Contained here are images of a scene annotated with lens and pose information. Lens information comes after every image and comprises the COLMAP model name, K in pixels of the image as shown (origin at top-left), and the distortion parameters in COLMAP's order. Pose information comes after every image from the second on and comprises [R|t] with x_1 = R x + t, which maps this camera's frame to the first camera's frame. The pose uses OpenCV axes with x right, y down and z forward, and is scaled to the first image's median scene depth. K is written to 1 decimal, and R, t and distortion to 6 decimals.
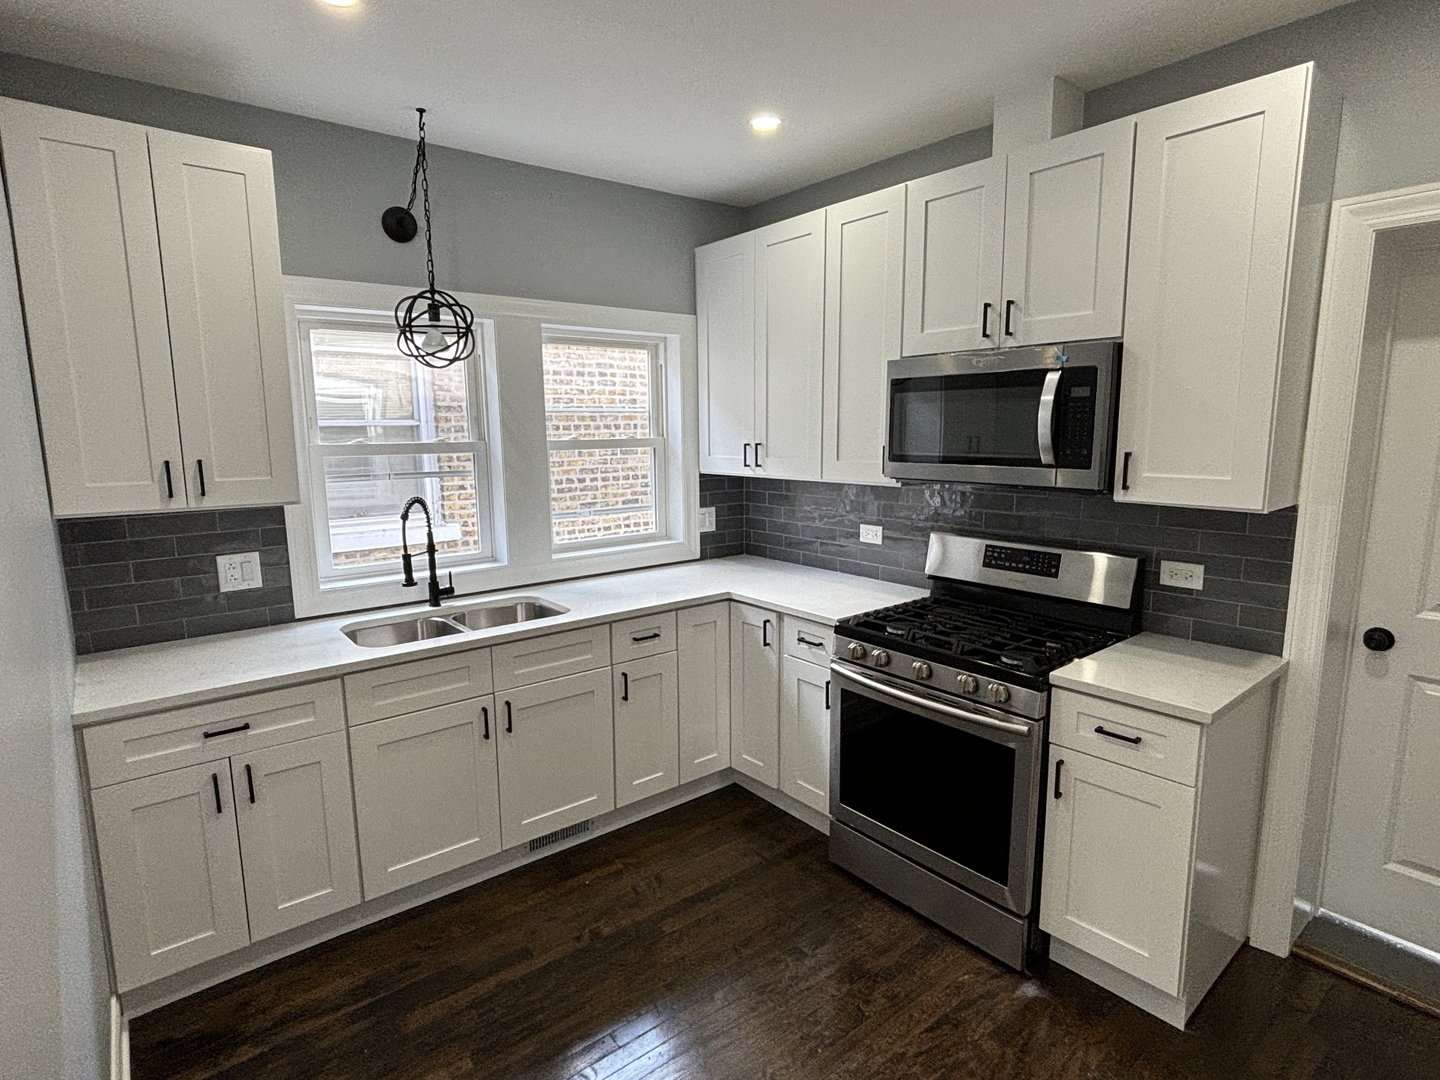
lens RADIAL K [[747.9, 0, 717.8], [0, 747.9, 542.3], [0, 0, 1]] dist [0.029188, -0.068001]
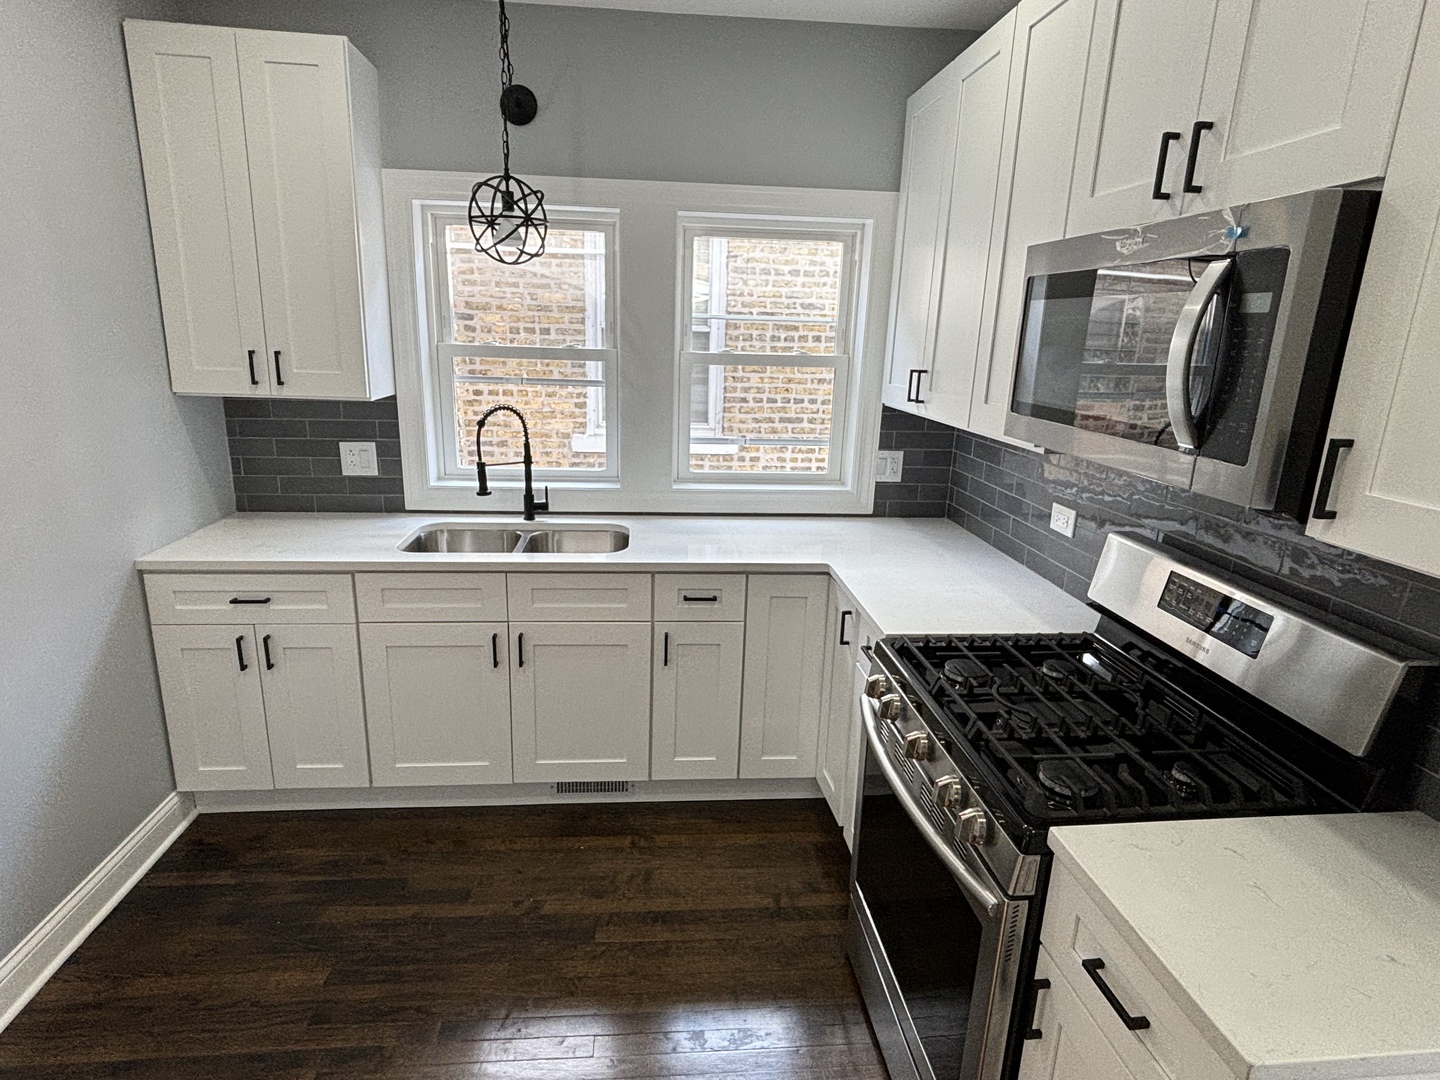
lens RADIAL K [[776.1, 0, 720.0], [0, 776.1, 540.0], [0, 0, 1]] dist [0.003566, -0.026677]
pose [[0.834714, 0.178153, -0.521071, 0.378481], [-0.125444, 0.982861, 0.135086, -0.058497], [0.536206, -0.047393, 0.842756, 0.308757]]
